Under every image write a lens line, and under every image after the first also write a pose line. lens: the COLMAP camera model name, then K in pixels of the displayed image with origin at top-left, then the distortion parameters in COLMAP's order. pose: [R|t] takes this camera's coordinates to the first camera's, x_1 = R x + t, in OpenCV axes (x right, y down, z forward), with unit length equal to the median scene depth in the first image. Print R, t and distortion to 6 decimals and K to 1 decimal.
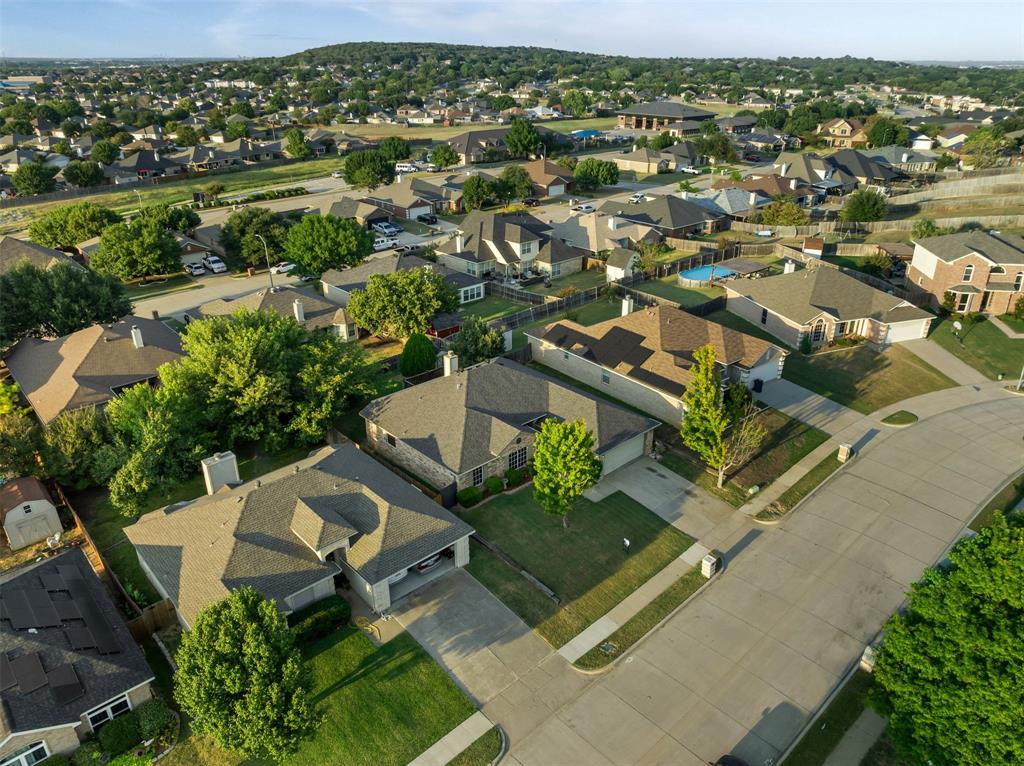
lens RADIAL K [[721.1, 0, 512.0], [0, 721.1, 383.0], [0, 0, 1]] dist [-0.048361, -0.001475]
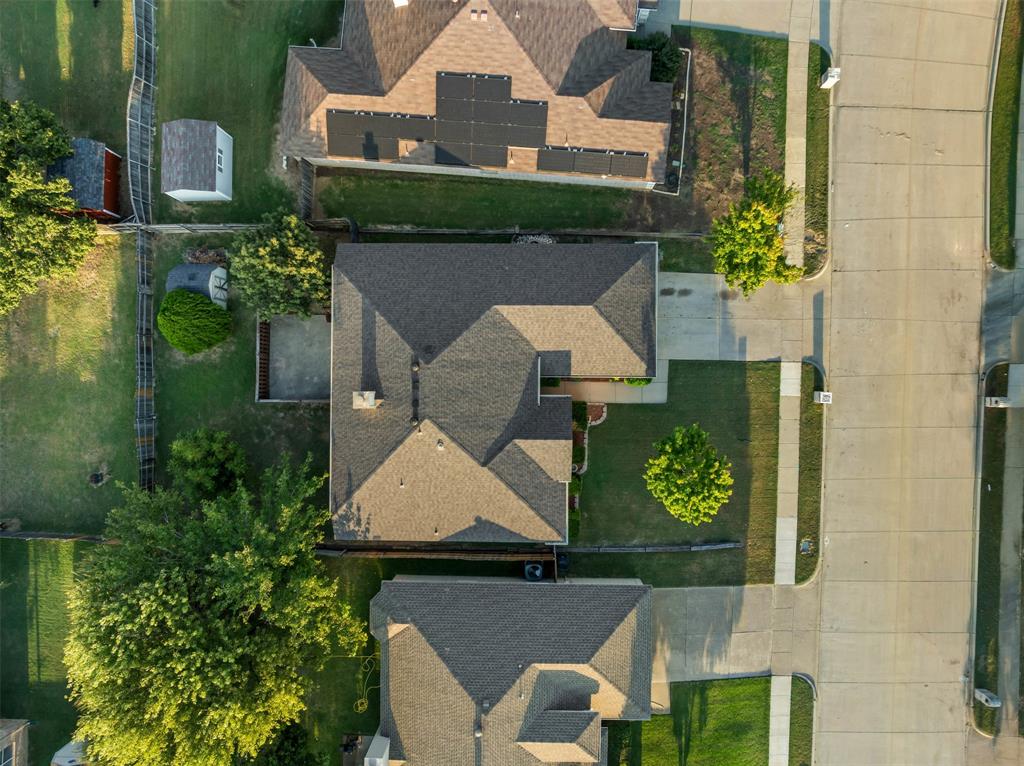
lens RADIAL K [[721.1, 0, 512.0], [0, 721.1, 383.0], [0, 0, 1]] dist [-0.048361, -0.001475]
pose [[0.680763, -0.732120, -0.023728, 0.036913], [0.332107, 0.279614, 0.900845, -0.729022], [-0.652891, -0.621142, 0.433493, 0.887571]]
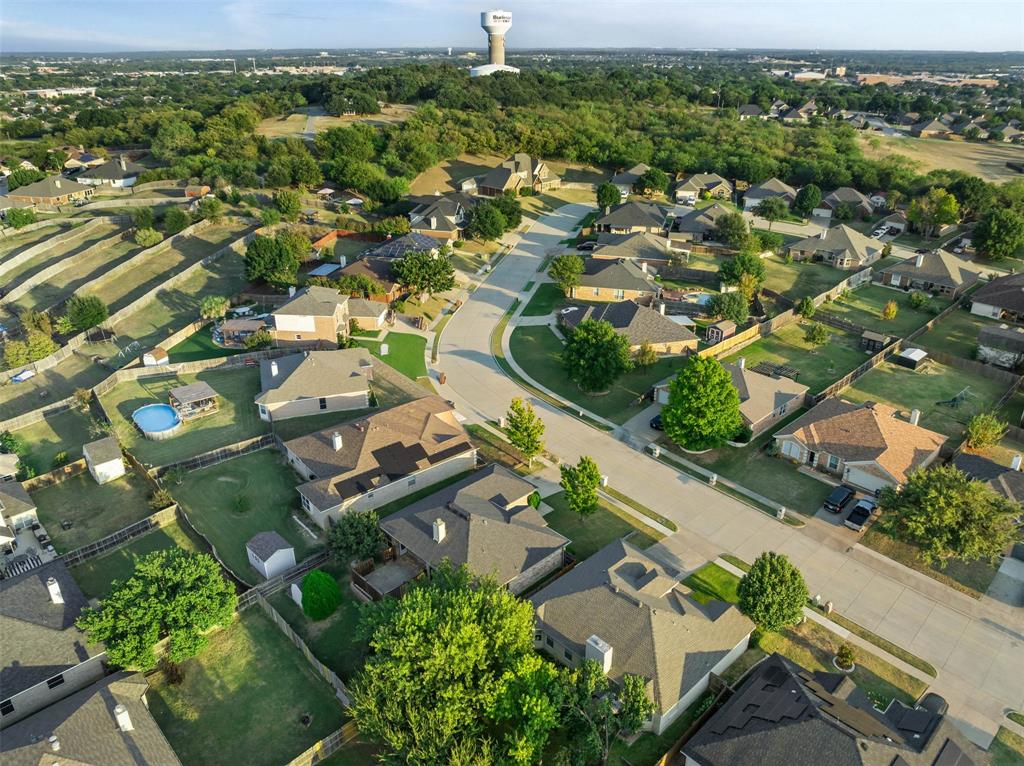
lens RADIAL K [[721.1, 0, 512.0], [0, 721.1, 383.0], [0, 0, 1]] dist [-0.048361, -0.001475]
pose [[-0.016676, -0.417029, 0.908740, -1.402037], [0.419028, 0.822287, 0.385044, -0.828734], [-0.907820, 0.387209, 0.161034, 0.822411]]
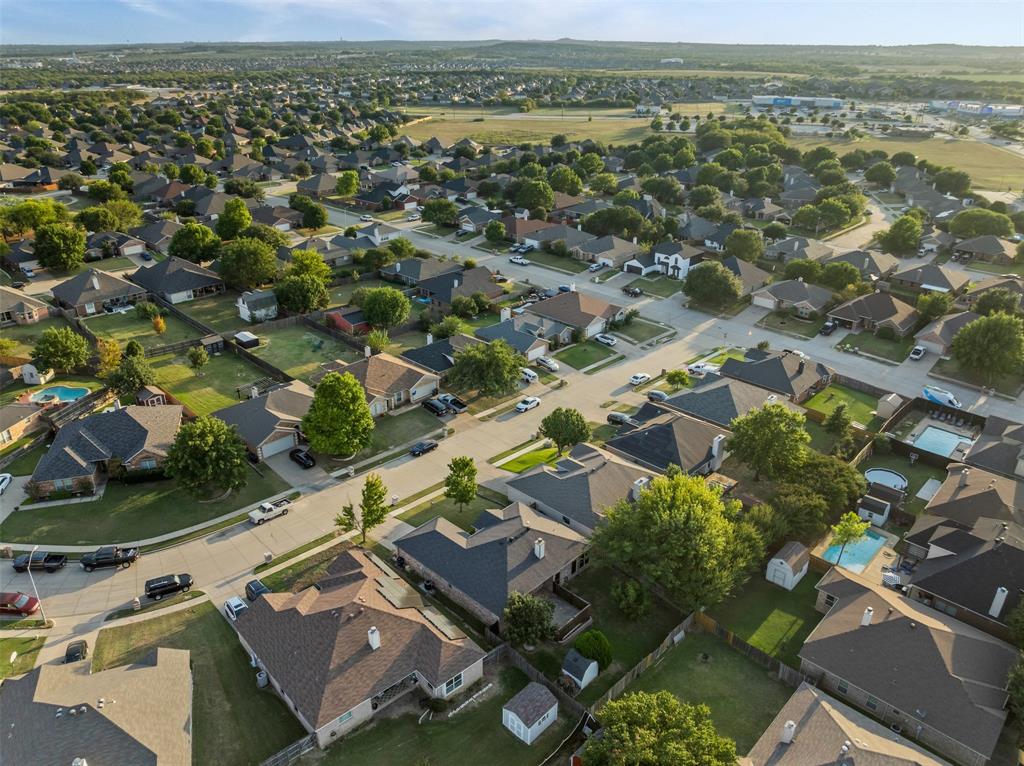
lens RADIAL K [[721.1, 0, 512.0], [0, 721.1, 383.0], [0, 0, 1]] dist [-0.048361, -0.001475]
pose [[-0.997721, 0.026431, -0.062082, 0.049075], [-0.030521, 0.643795, 0.764589, -1.649056], [0.060177, 0.764741, -0.641521, 2.163535]]
